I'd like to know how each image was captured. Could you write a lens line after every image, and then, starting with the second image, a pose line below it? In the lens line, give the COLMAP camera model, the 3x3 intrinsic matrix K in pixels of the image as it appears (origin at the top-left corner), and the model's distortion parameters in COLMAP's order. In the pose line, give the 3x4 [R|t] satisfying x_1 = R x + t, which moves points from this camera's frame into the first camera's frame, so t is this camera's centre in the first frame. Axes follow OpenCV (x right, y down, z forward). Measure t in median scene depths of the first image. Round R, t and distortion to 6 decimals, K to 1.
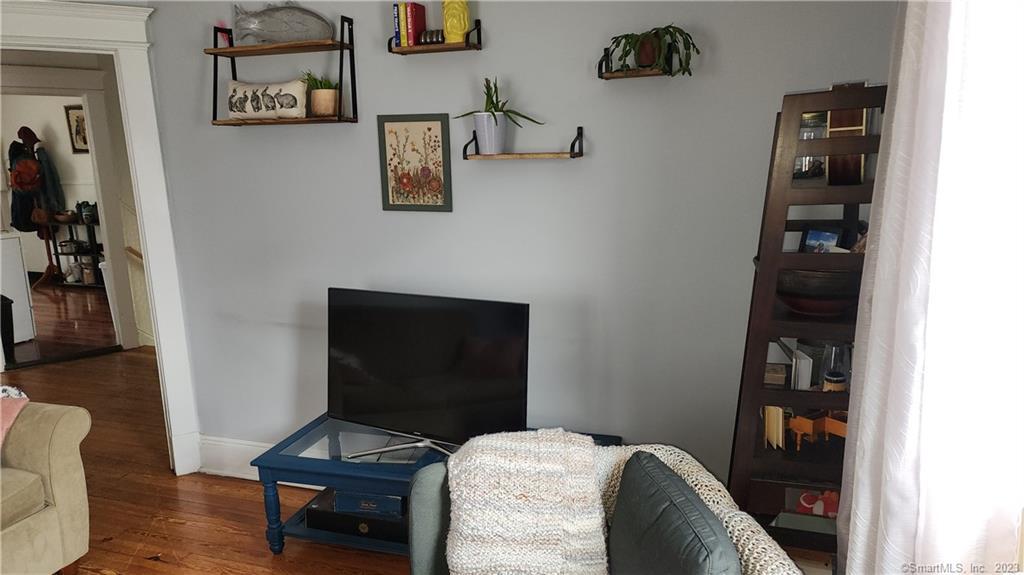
lens RADIAL K [[694.9, 0, 513.7], [0, 694.9, 294.5], [0, 0, 1]] dist [0.064646, -0.053893]
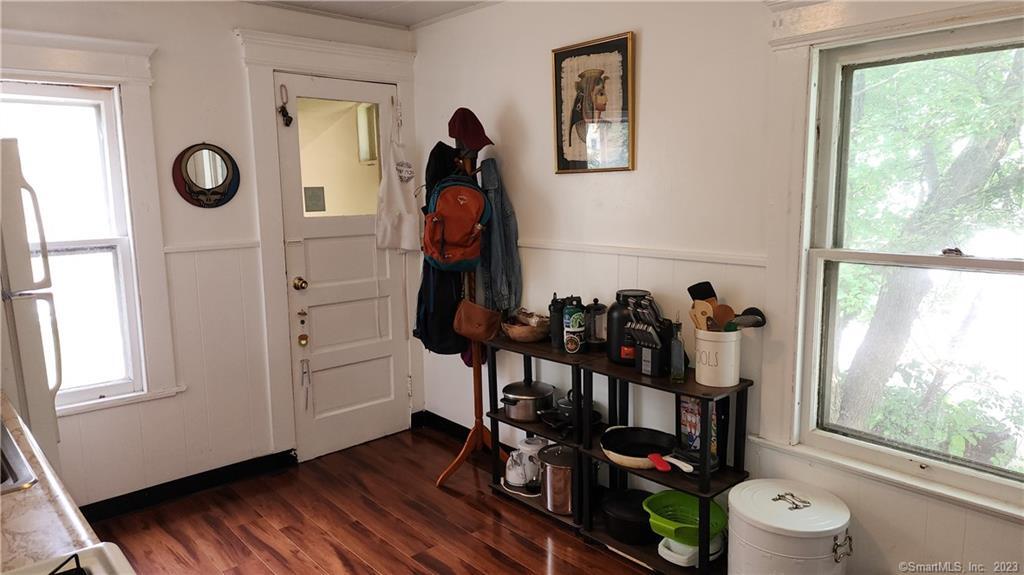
lens RADIAL K [[689.8, 0, 512.0], [0, 689.8, 287.5], [0, 0, 1]] dist [0.068960, -0.063639]
pose [[0.866031, 0.080974, -0.493390, -0.458133], [-0.105410, 0.994189, -0.021858, -0.126584], [0.488753, 0.070938, 0.869533, 0.669388]]
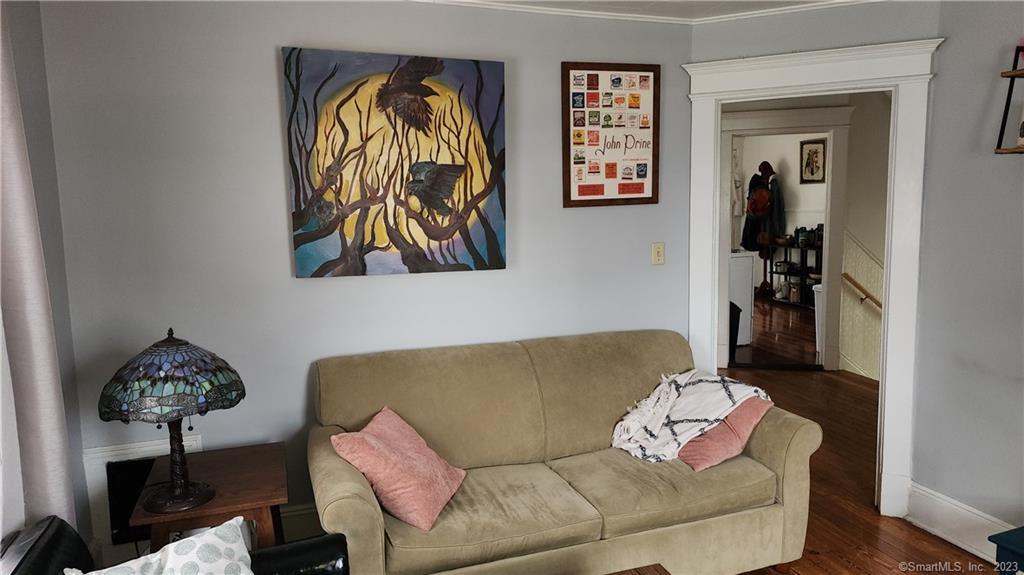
lens RADIAL K [[689.8, 0, 512.0], [0, 689.8, 287.5], [0, 0, 1]] dist [0.068960, -0.063639]
pose [[0.608293, 0.111335, -0.785865, -0.022486], [-0.147739, 0.988692, 0.025714, -0.000574], [0.779841, 0.100461, 0.617863, -0.008857]]
